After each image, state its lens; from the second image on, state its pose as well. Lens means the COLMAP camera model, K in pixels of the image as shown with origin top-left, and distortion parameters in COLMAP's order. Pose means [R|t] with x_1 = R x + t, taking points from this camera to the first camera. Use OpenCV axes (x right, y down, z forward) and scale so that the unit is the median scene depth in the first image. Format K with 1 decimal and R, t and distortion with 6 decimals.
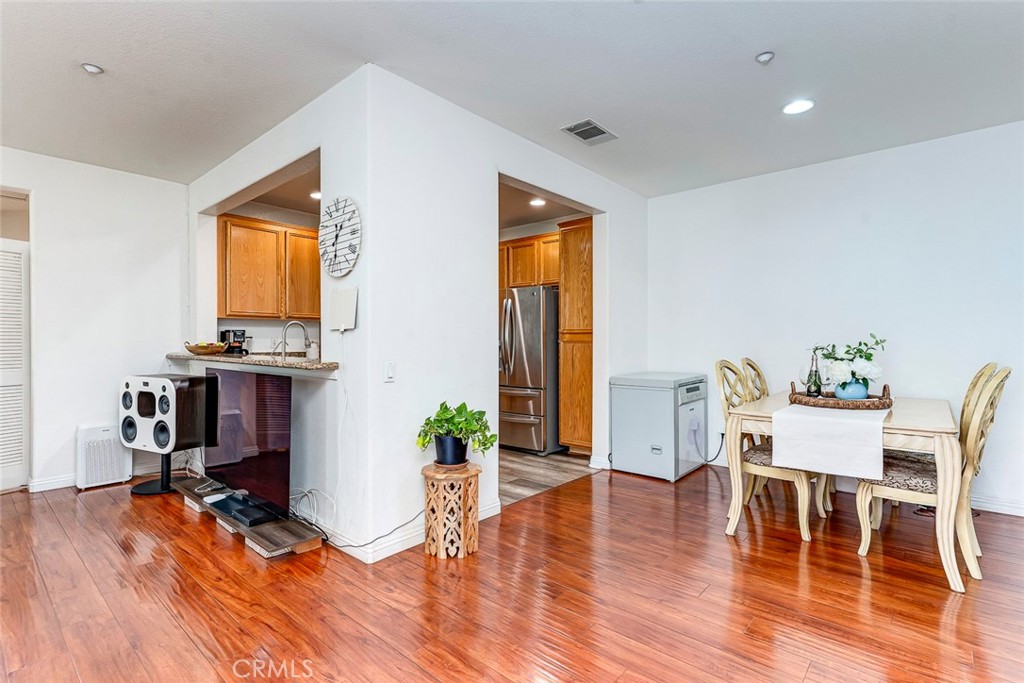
lens RADIAL K [[492.6, 0, 519.5], [0, 492.6, 341.7], [0, 0, 1]] dist [0.015906, -0.003417]
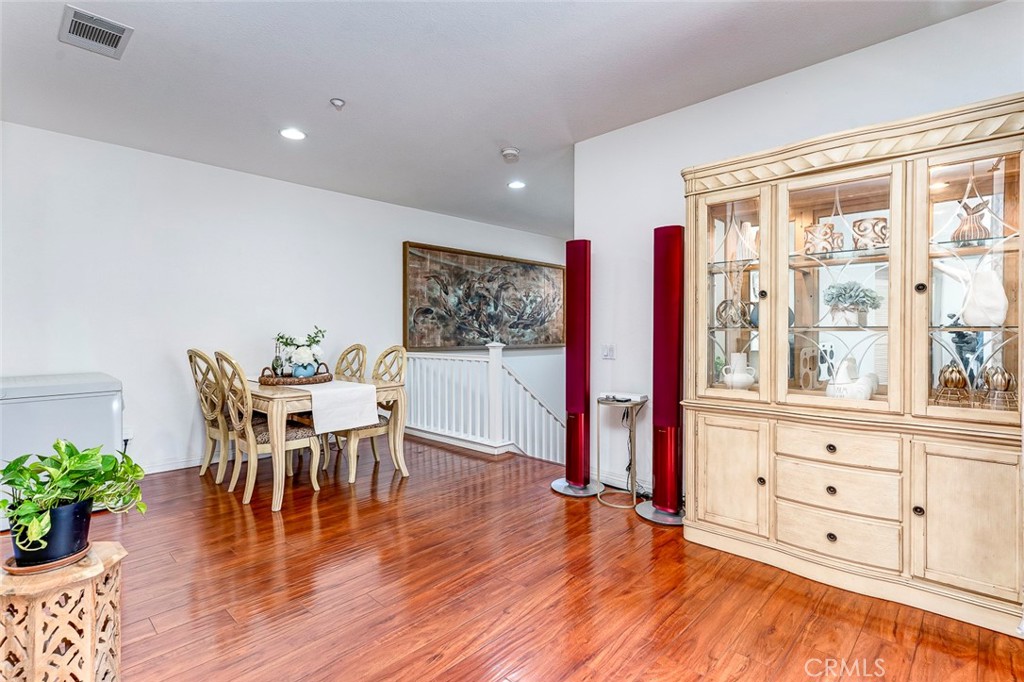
lens RADIAL K [[492.6, 0, 506.7], [0, 492.6, 333.8], [0, 0, 1]] dist [0.015906, -0.003417]
pose [[0.056186, -0.005336, 0.998406, -0.656564], [0.004722, 0.999976, 0.005079, 0.001399], [-0.998409, 0.004429, 0.056210, 0.465500]]
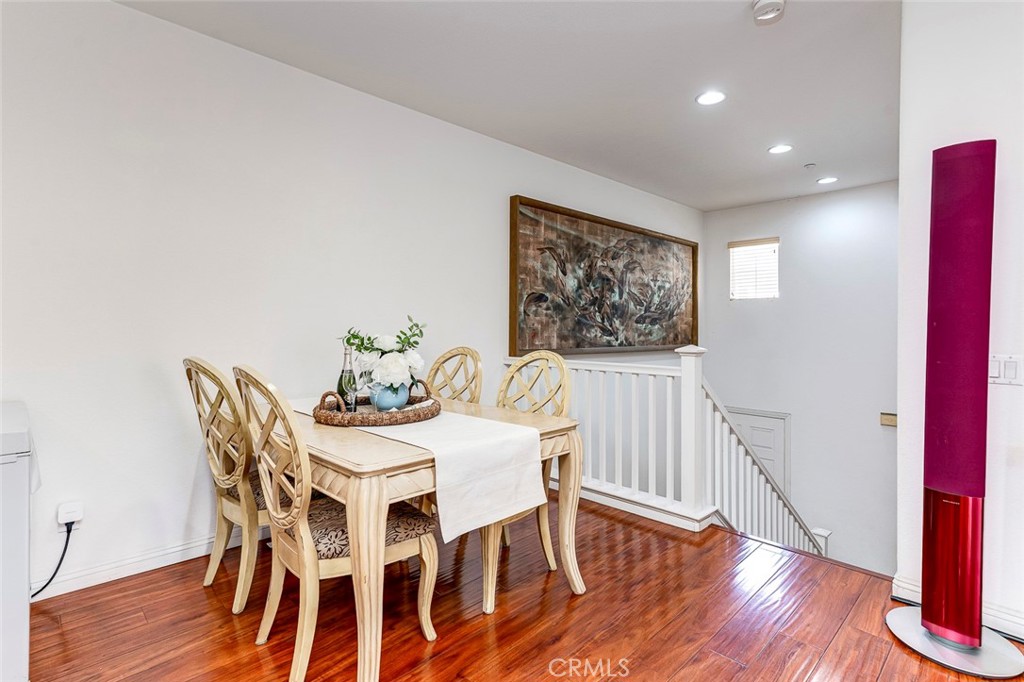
lens RADIAL K [[492.6, 0, 530.3], [0, 492.6, 327.5], [0, 0, 1]] dist [0.015906, -0.003417]
pose [[0.055716, -0.001735, 0.998445, -0.052871], [-0.003663, 0.999991, 0.001942, -0.000449], [-0.998440, -0.003766, 0.055709, 0.863567]]
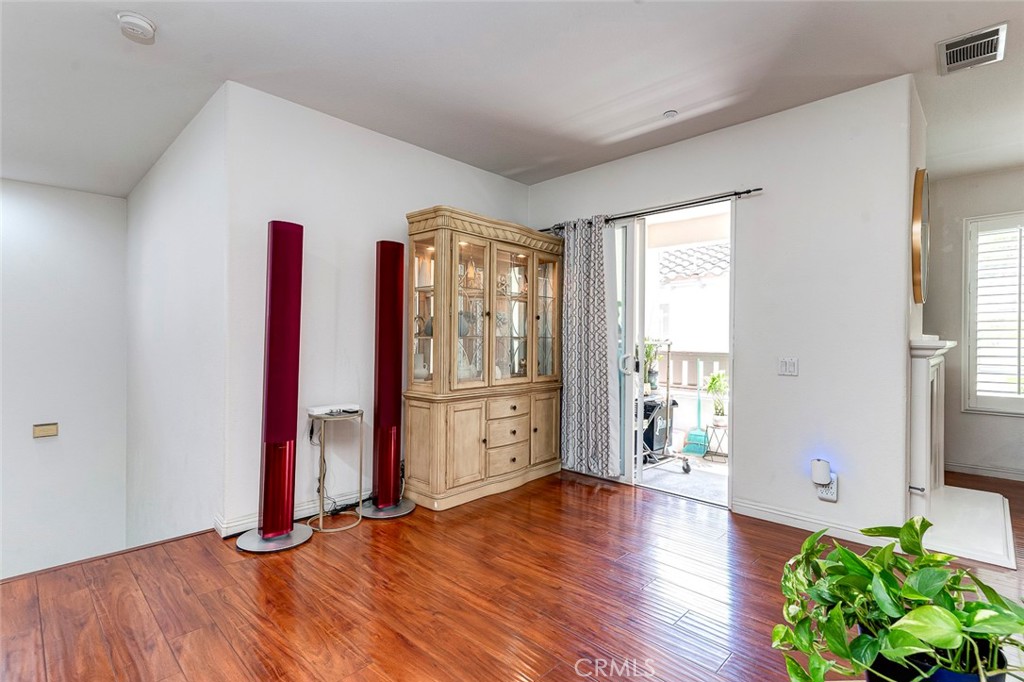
lens RADIAL K [[492.6, 0, 517.1], [0, 492.6, 341.6], [0, 0, 1]] dist [0.015906, -0.003417]
pose [[-0.999348, -0.005953, 0.035606, 0.099493], [-0.005510, 0.999906, 0.012533, -0.007122], [-0.035678, 0.012329, -0.999287, 1.326470]]
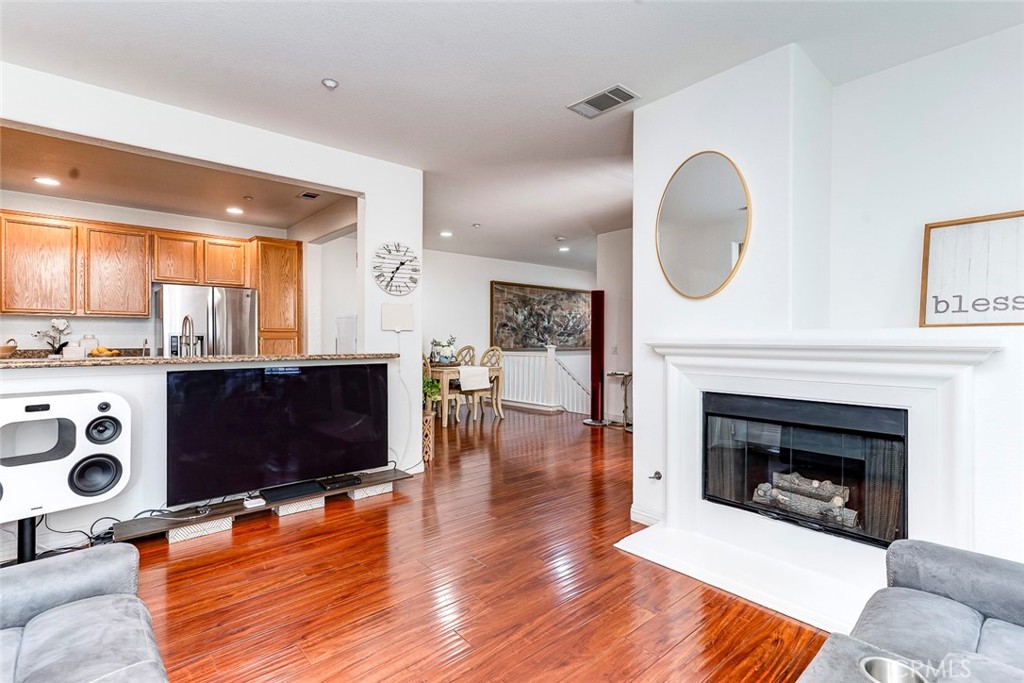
lens RADIAL K [[492.6, 0, 514.8], [0, 492.6, 344.0], [0, 0, 1]] dist [0.015906, -0.003417]
pose [[0.124878, -0.013068, 0.992086, -1.772017], [0.002041, 0.999915, 0.012914, -0.002827], [-0.992170, 0.000412, 0.124894, 0.452915]]
